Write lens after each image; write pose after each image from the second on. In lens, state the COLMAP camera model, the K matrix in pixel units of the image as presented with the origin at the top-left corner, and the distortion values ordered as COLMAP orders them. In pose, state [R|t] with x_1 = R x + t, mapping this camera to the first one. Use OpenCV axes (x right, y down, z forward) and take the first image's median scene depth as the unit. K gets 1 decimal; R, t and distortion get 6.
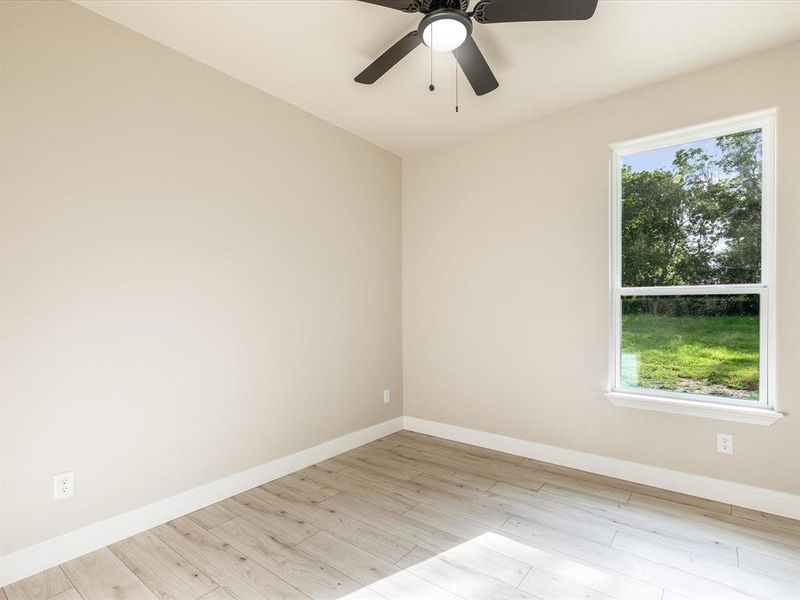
lens RADIAL K [[410.7, 0, 408.0], [0, 410.7, 309.5], [0, 0, 1]] dist [0.003142, 0.000533]
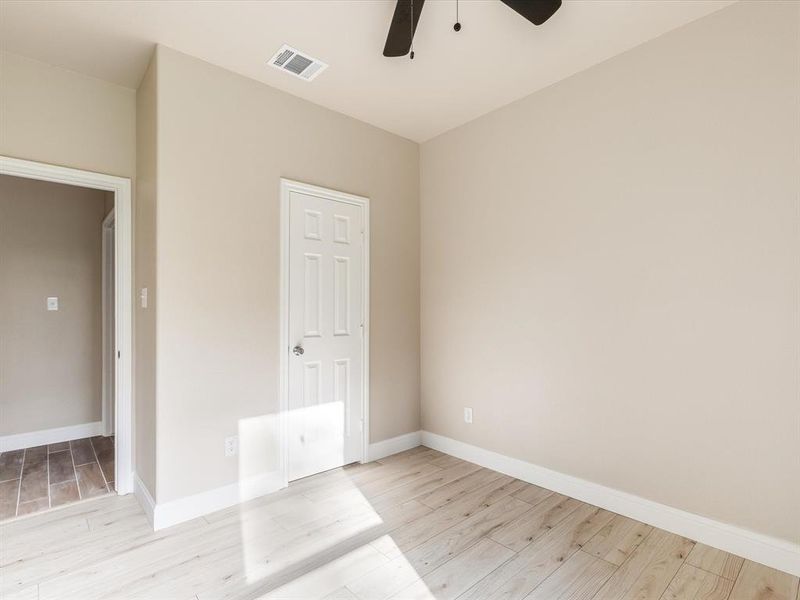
lens RADIAL K [[405.1, 0, 400.0], [0, 405.1, 300.0], [0, 0, 1]] dist [-0.000332, -0.000389]
pose [[-0.180248, -0.005624, -0.983605, 0.739790], [0.001883, 0.999980, -0.006062, -0.027010], [0.983619, -0.002945, -0.180234, 0.908386]]
